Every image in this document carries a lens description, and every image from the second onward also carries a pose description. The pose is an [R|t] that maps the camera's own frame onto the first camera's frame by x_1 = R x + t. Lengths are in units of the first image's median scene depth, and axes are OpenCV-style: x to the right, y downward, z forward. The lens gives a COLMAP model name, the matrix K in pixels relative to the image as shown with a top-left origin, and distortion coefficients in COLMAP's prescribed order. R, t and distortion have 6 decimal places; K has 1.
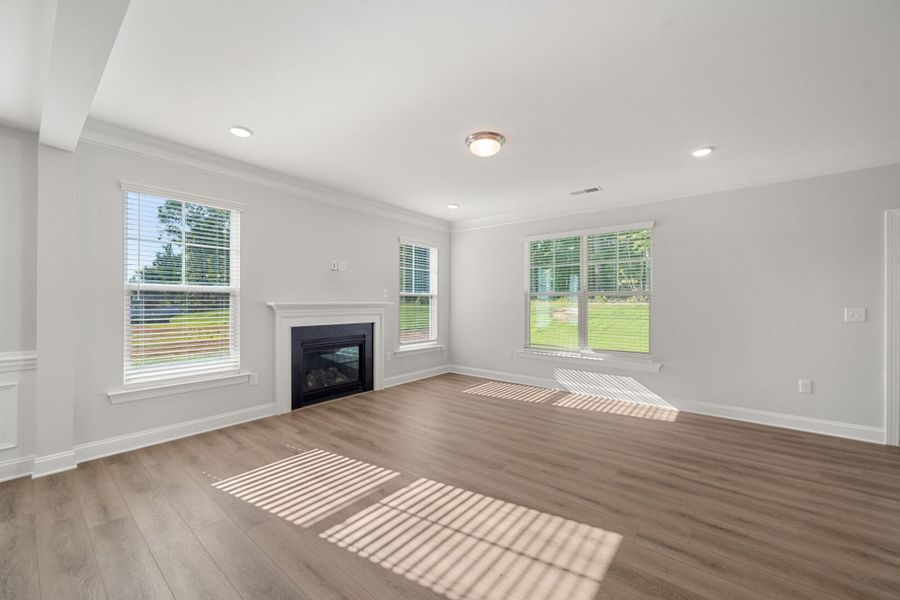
lens RADIAL K [[344.1, 0, 459.4], [0, 344.1, 300.9], [0, 0, 1]] dist [0.003708, 0.000073]
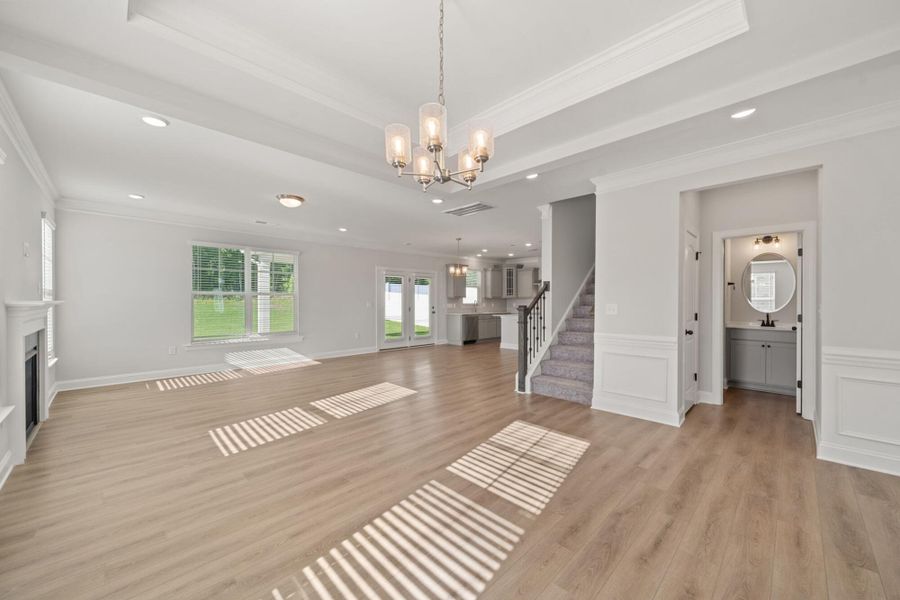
lens RADIAL K [[344.1, 0, 459.4], [0, 344.1, 300.9], [0, 0, 1]] dist [0.003708, 0.000073]
pose [[0.108719, -0.009049, 0.994031, -1.633857], [0.000109, 0.999959, 0.009091, -0.009903], [-0.994072, -0.000880, 0.108716, 0.064841]]
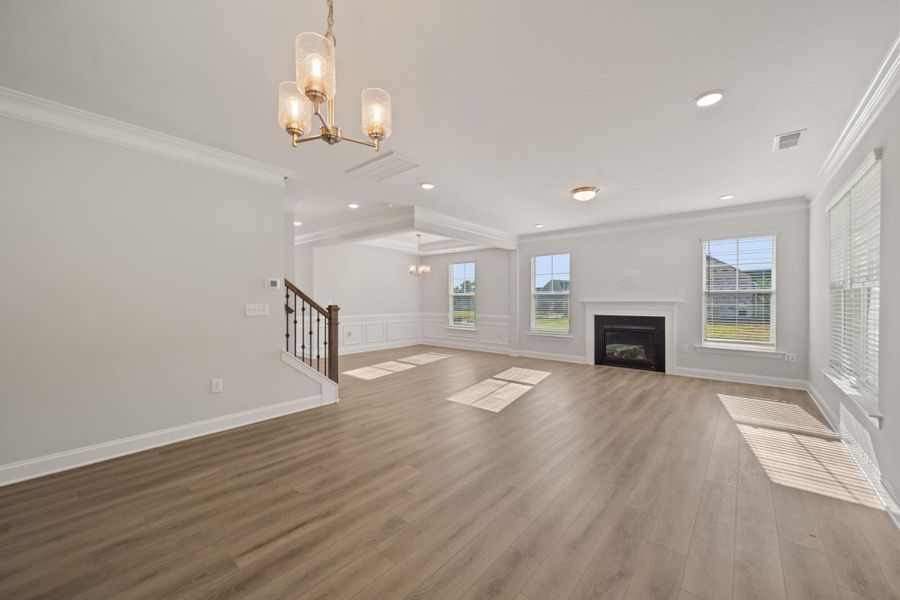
lens RADIAL K [[344.1, 0, 459.4], [0, 344.1, 300.9], [0, 0, 1]] dist [0.003708, 0.000073]
pose [[-0.033719, -0.001537, -0.999430, 1.703566], [0.004164, 0.999990, -0.001679, 0.010145], [0.999423, -0.004219, -0.033713, 0.560855]]
